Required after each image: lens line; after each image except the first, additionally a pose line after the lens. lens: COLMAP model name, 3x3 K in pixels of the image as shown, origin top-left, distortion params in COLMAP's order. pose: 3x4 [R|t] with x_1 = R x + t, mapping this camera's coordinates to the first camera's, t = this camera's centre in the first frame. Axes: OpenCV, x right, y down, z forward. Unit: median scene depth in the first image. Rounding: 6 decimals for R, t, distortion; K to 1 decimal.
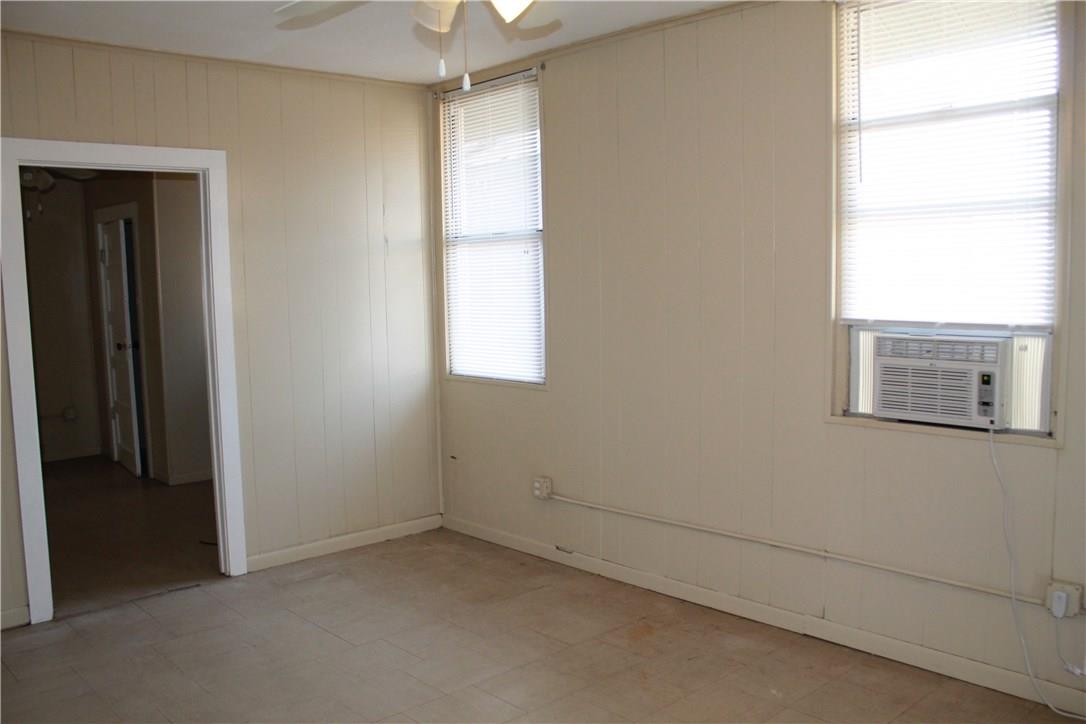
lens RADIAL K [[928.4, 0, 543.0], [0, 928.4, 362.0], [0, 0, 1]] dist [-0.005838, -0.002510]
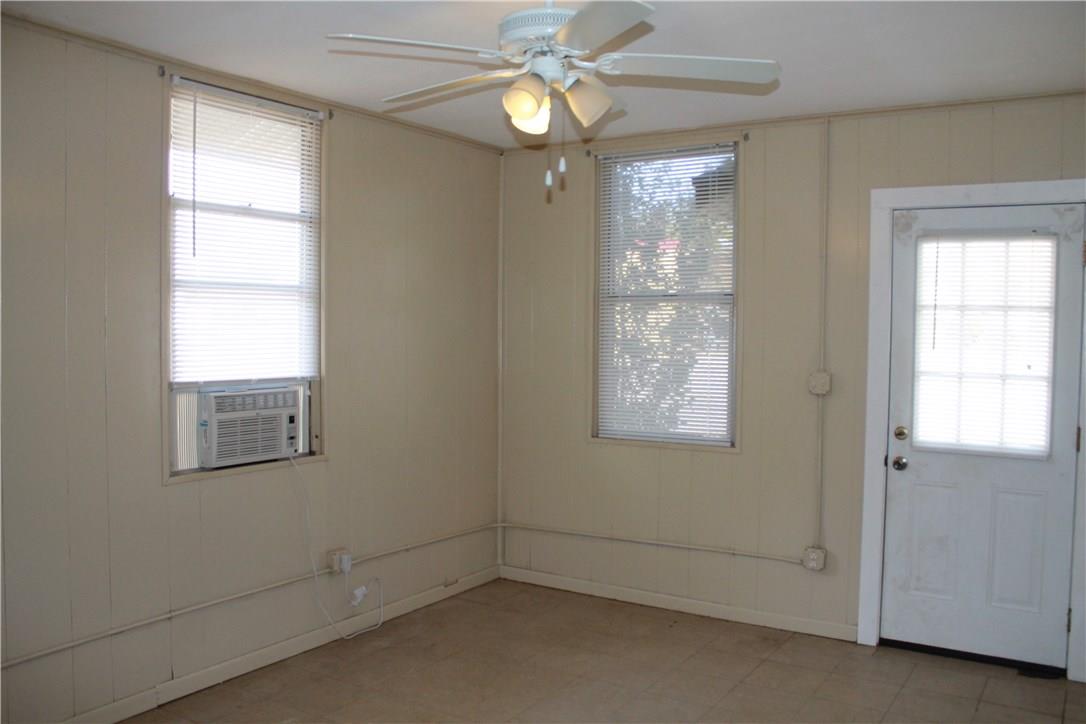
lens RADIAL K [[930.6, 0, 543.0], [0, 930.6, 362.0], [0, 0, 1]] dist [-0.118011, -0.001695]
pose [[-0.245283, -0.010382, 0.969396, -0.841004], [0.096555, 0.994709, 0.035084, -0.070731], [-0.964631, 0.102206, -0.242983, 0.919604]]
